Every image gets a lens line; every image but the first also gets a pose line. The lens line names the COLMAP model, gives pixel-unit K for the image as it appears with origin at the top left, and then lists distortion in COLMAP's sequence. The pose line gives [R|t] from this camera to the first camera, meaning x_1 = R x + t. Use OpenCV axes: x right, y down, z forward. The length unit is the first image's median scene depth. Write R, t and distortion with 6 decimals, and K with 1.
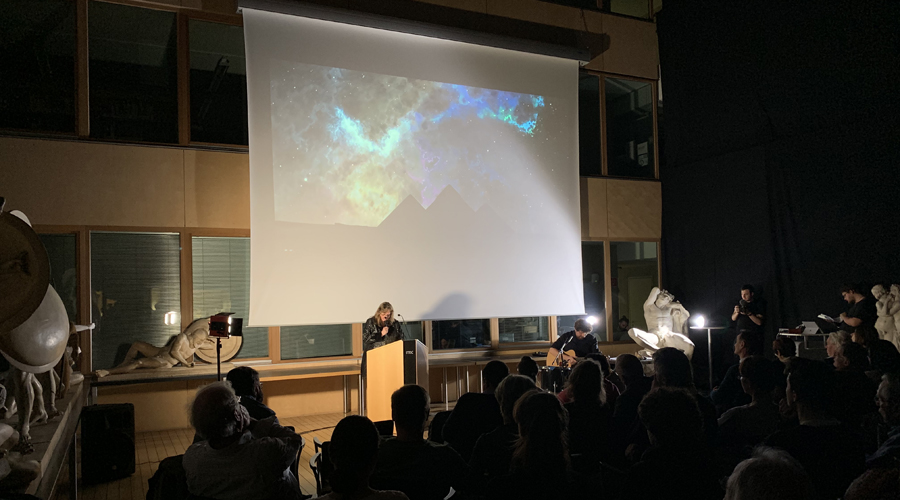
lens RADIAL K [[672.0, 0, 448.9], [0, 672.0, 283.4], [0, 0, 1]] dist [-0.006720, -0.003325]
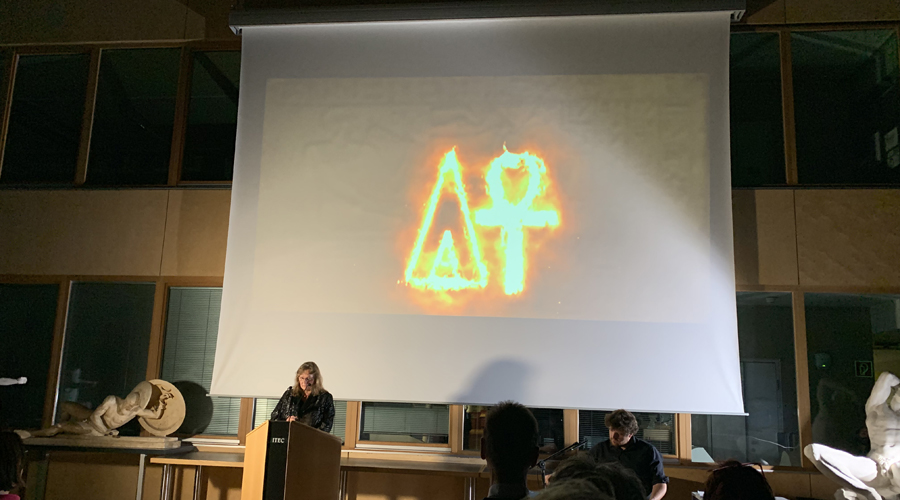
lens RADIAL K [[672.0, 0, 448.9], [0, 672.0, 283.4], [0, 0, 1]] dist [-0.006720, -0.003325]
pose [[0.848787, -0.031885, -0.527773, 0.315706], [-0.038788, 0.991735, -0.122296, 0.015335], [0.527311, 0.124274, 0.840535, 0.373311]]
